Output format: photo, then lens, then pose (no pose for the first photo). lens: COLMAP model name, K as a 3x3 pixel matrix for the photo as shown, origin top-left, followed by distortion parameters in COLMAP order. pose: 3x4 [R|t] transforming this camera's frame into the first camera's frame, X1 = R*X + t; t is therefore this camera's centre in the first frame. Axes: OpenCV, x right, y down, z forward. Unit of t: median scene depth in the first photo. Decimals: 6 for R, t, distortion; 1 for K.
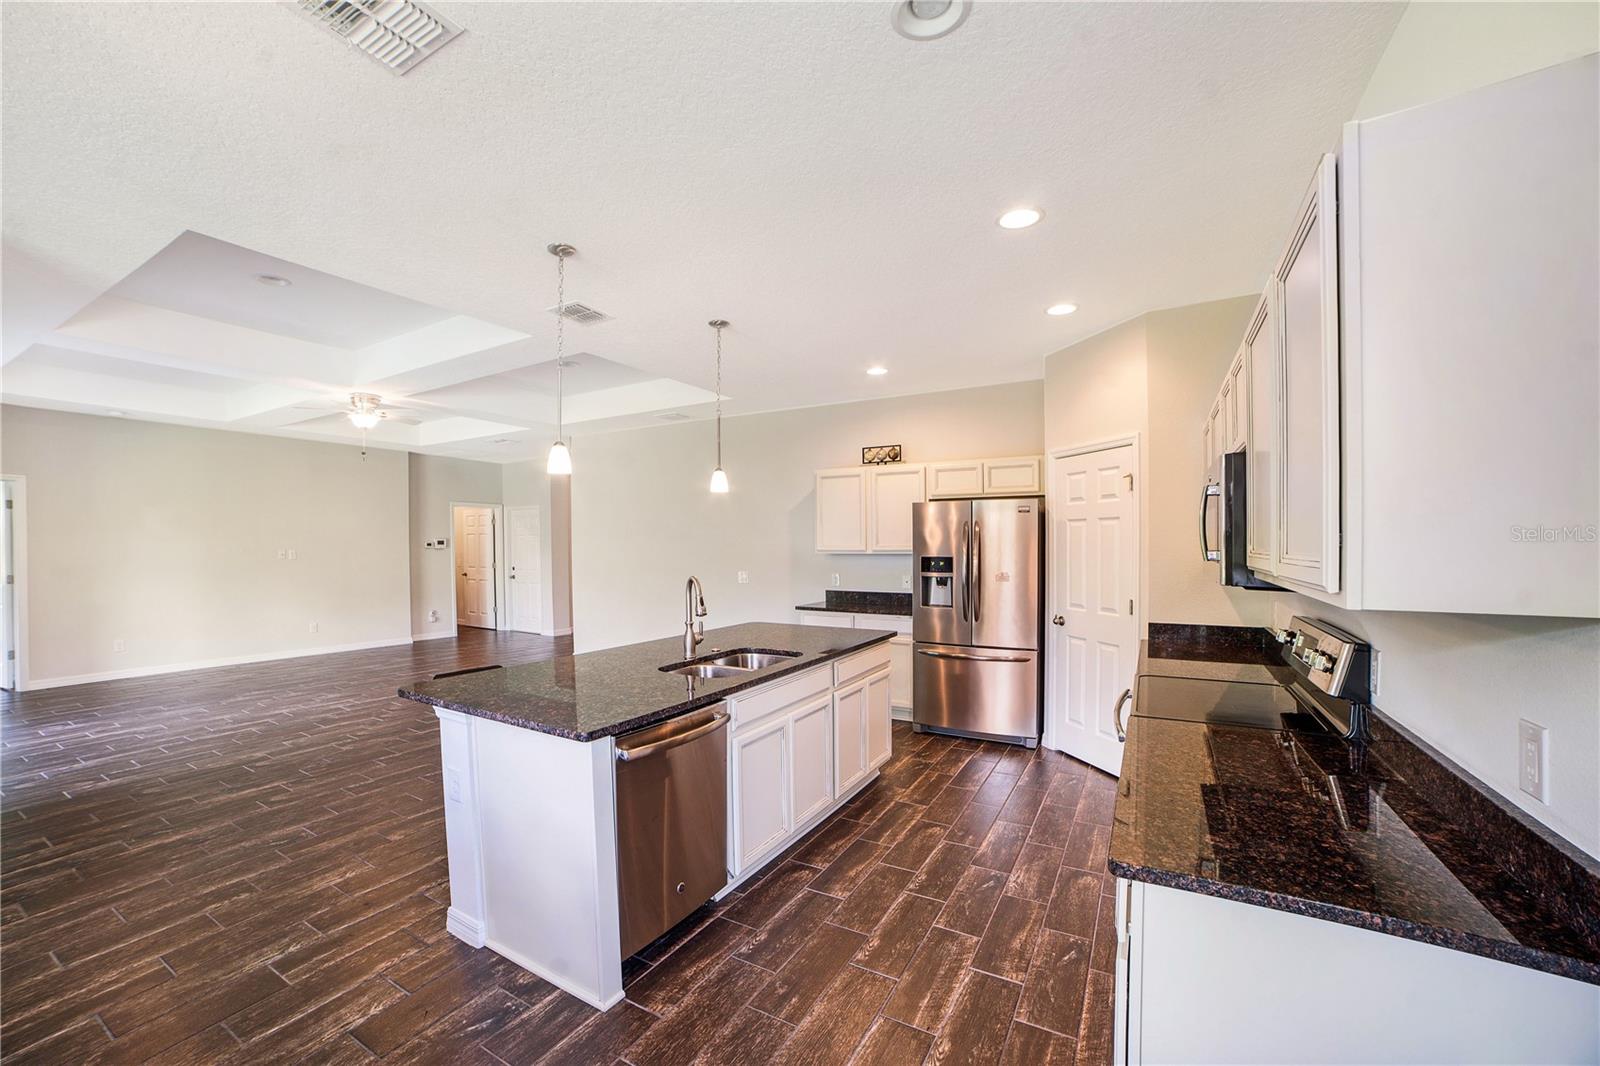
lens RADIAL K [[664.3, 0, 797.1], [0, 664.3, 545.4], [0, 0, 1]] dist [-0.029824, 0.000012]
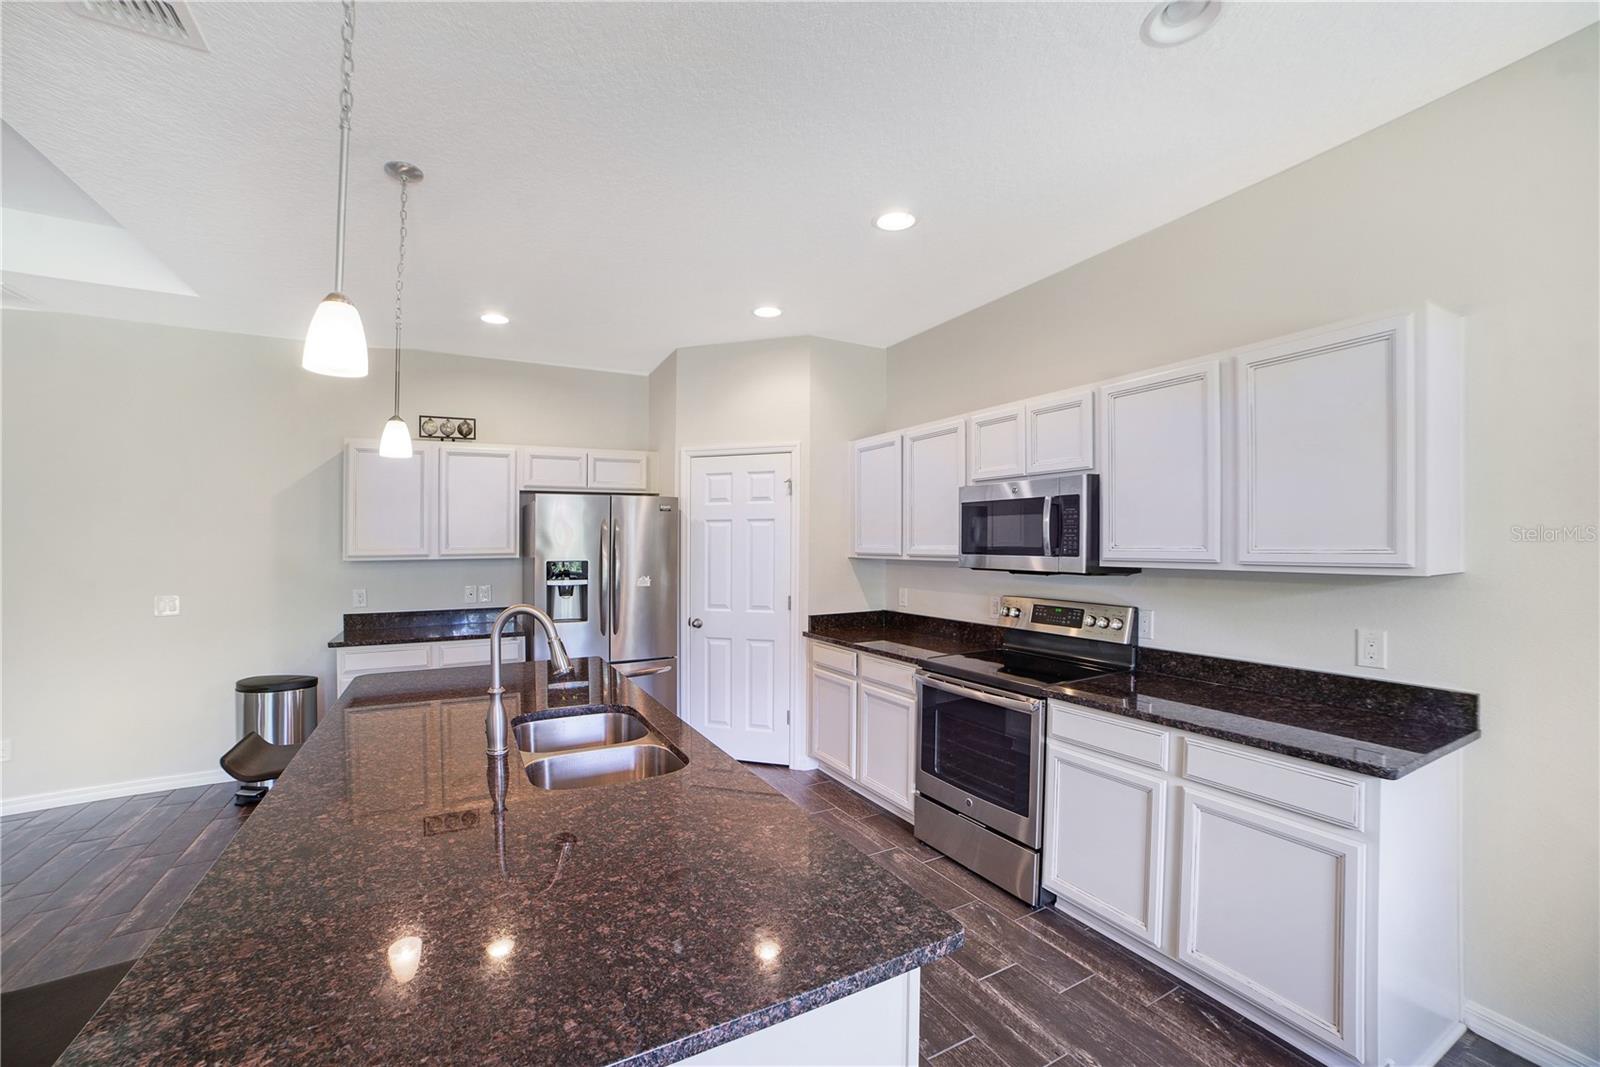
lens RADIAL K [[664.3, 0, 774.1], [0, 664.3, 548.0], [0, 0, 1]] dist [-0.029824, 0.000012]
pose [[0.576472, -0.006702, 0.817089, -0.324821], [0.009491, 0.999954, 0.001505, 0.002033], [-0.817062, 0.006887, 0.576509, 0.321643]]
